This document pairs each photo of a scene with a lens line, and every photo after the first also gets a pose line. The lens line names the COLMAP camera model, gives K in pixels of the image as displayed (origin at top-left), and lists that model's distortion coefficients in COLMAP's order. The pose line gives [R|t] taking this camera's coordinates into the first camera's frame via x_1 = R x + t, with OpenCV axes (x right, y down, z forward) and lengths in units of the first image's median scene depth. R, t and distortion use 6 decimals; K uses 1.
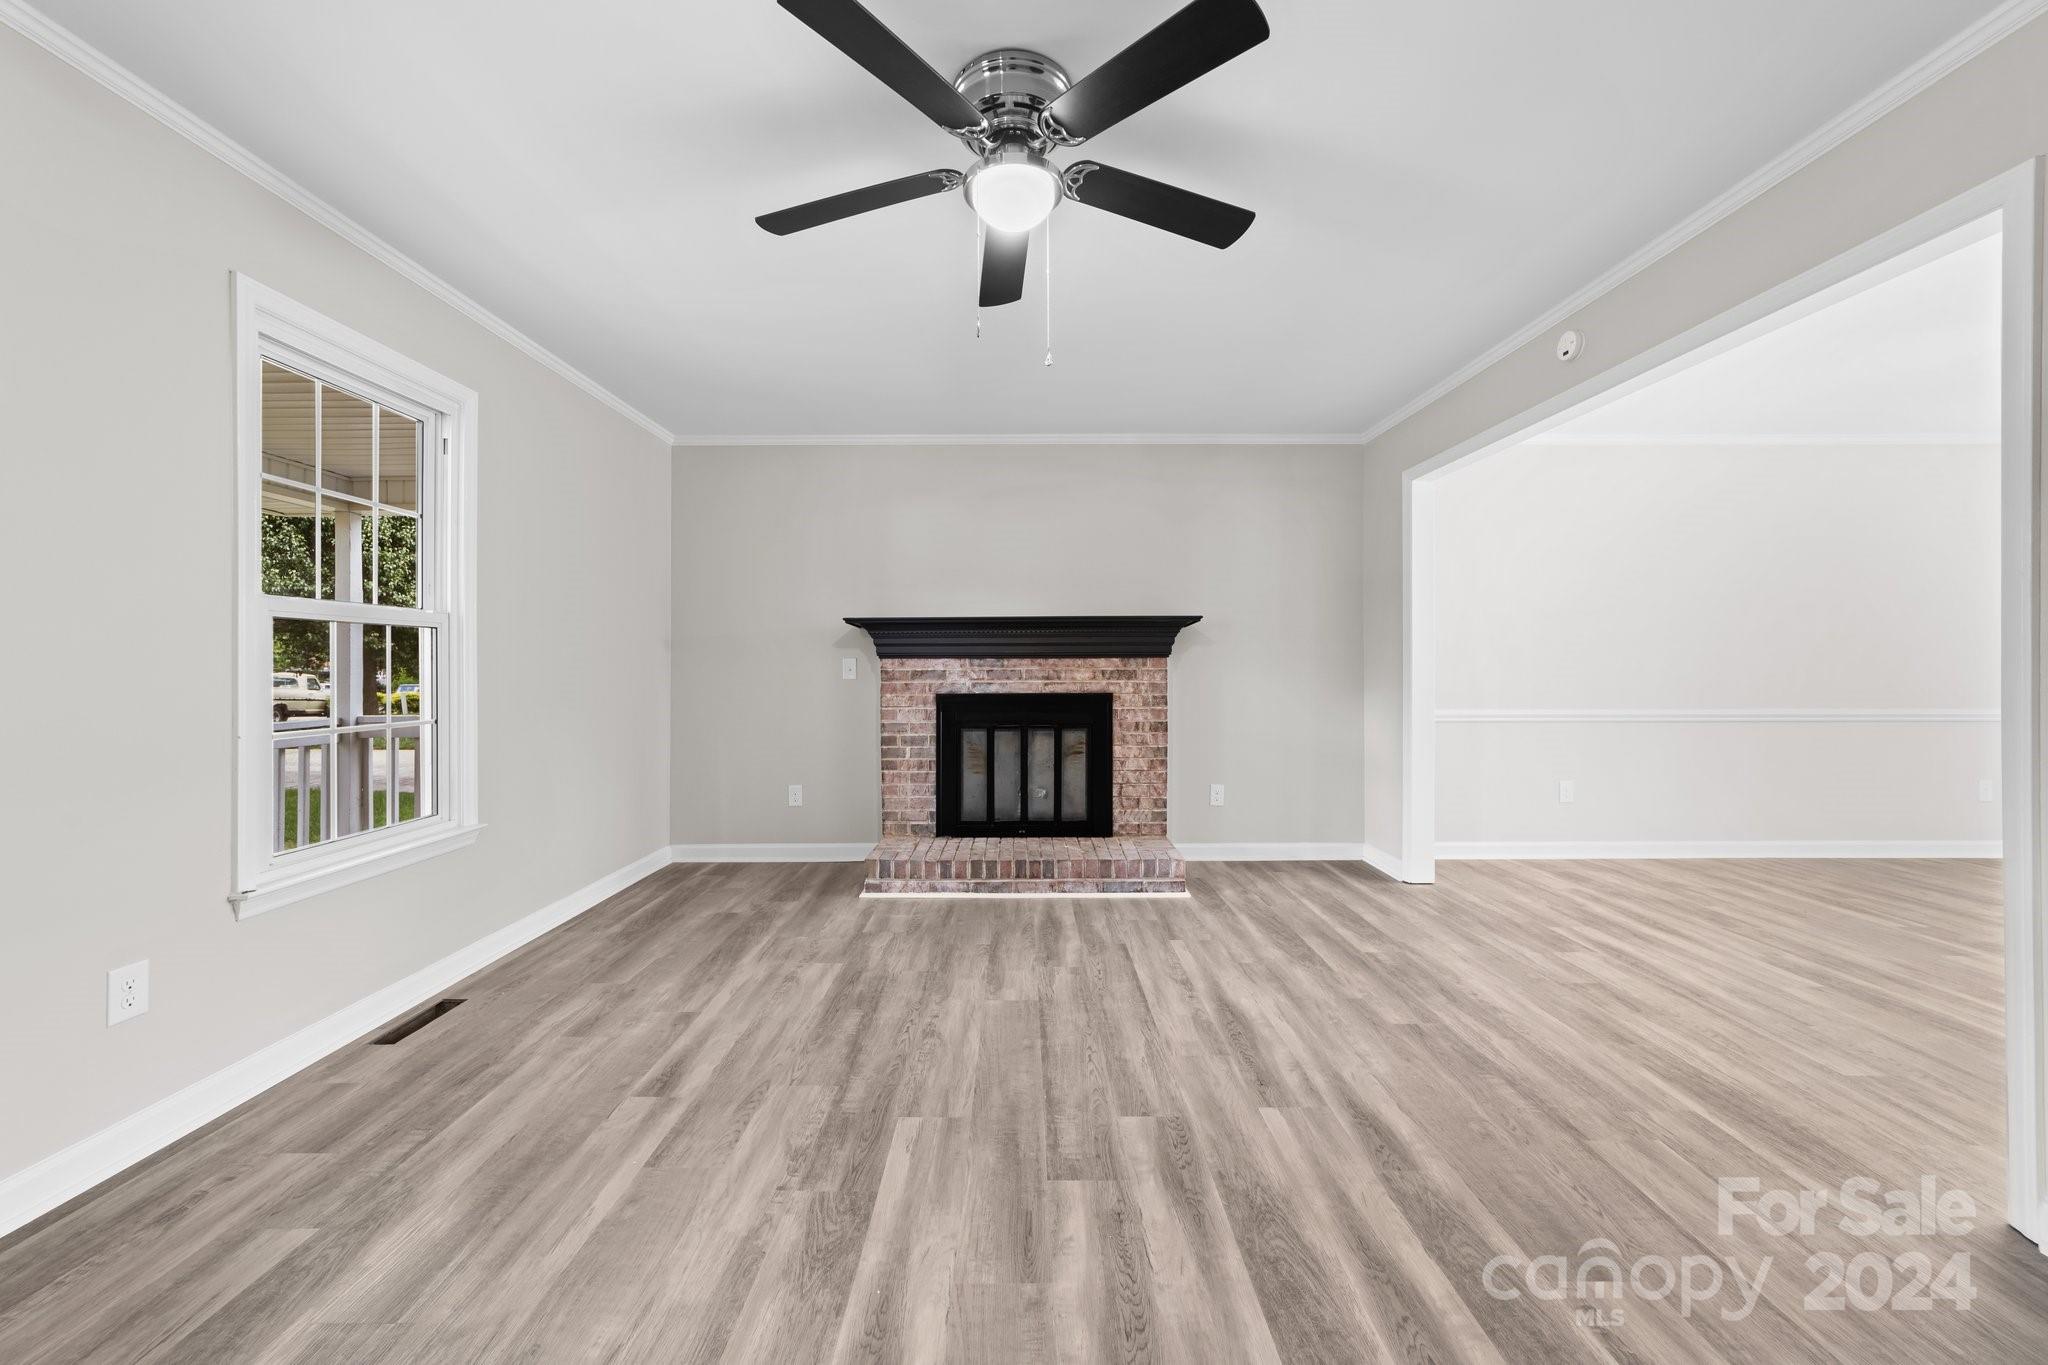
lens RADIAL K [[790.0, 0, 1015.7], [0, 790.0, 670.4], [0, 0, 1]] dist [-0.018656, 0.009711]
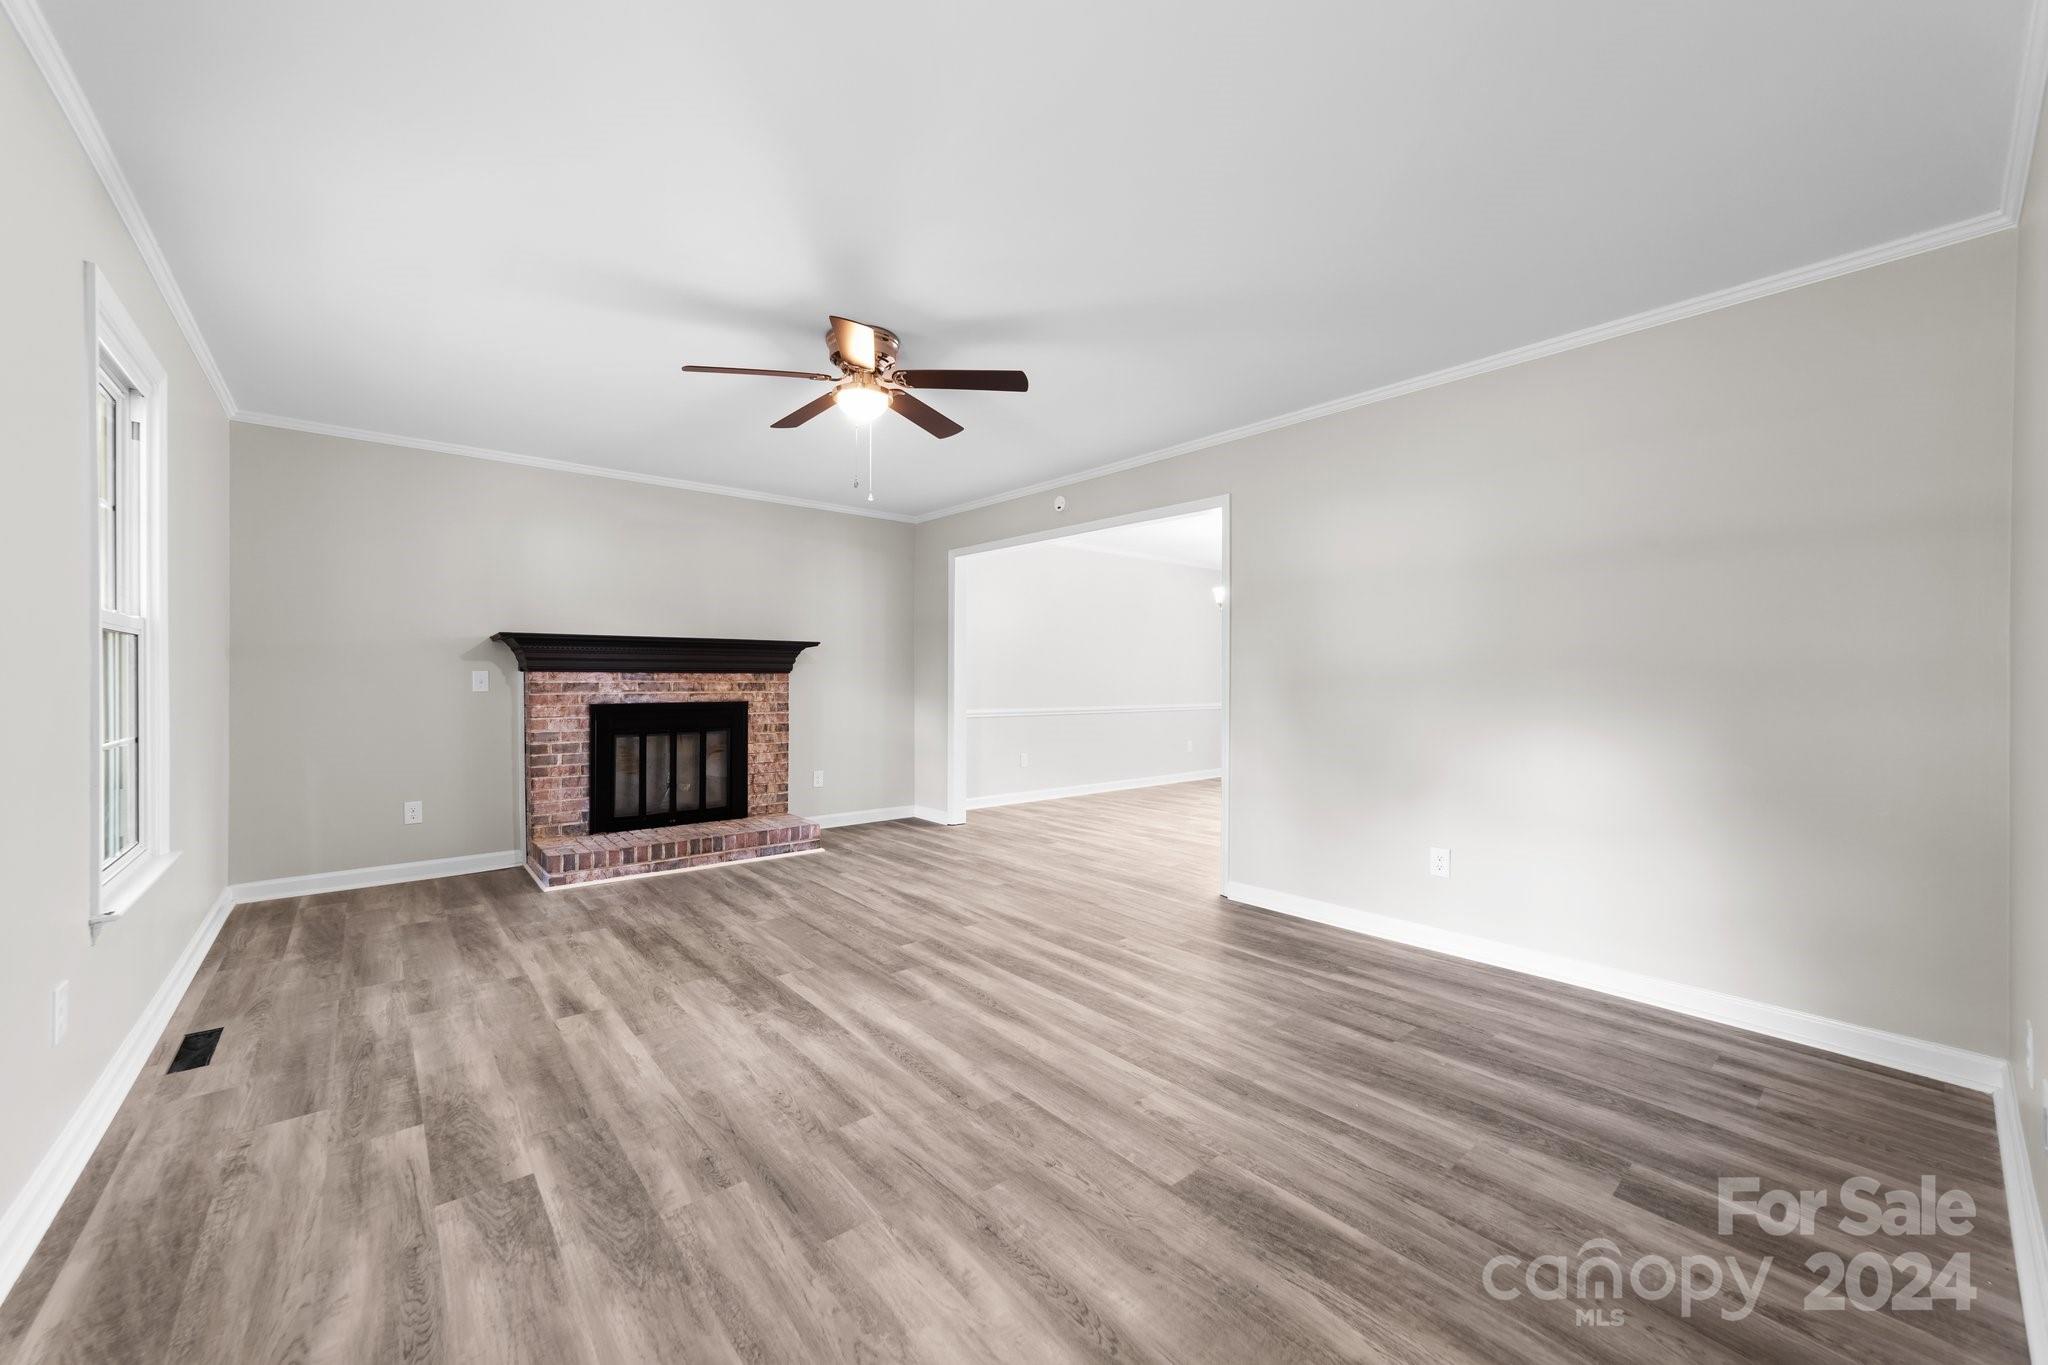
lens RADIAL K [[788.5, 0, 988.1], [0, 788.5, 694.5], [0, 0, 1]] dist [-0.000481, -0.000005]
pose [[0.783651, -0.007415, 0.621157, -0.350688], [-0.002399, 0.999885, 0.014963, -0.001774], [-0.621196, -0.013216, 0.783543, -0.204633]]
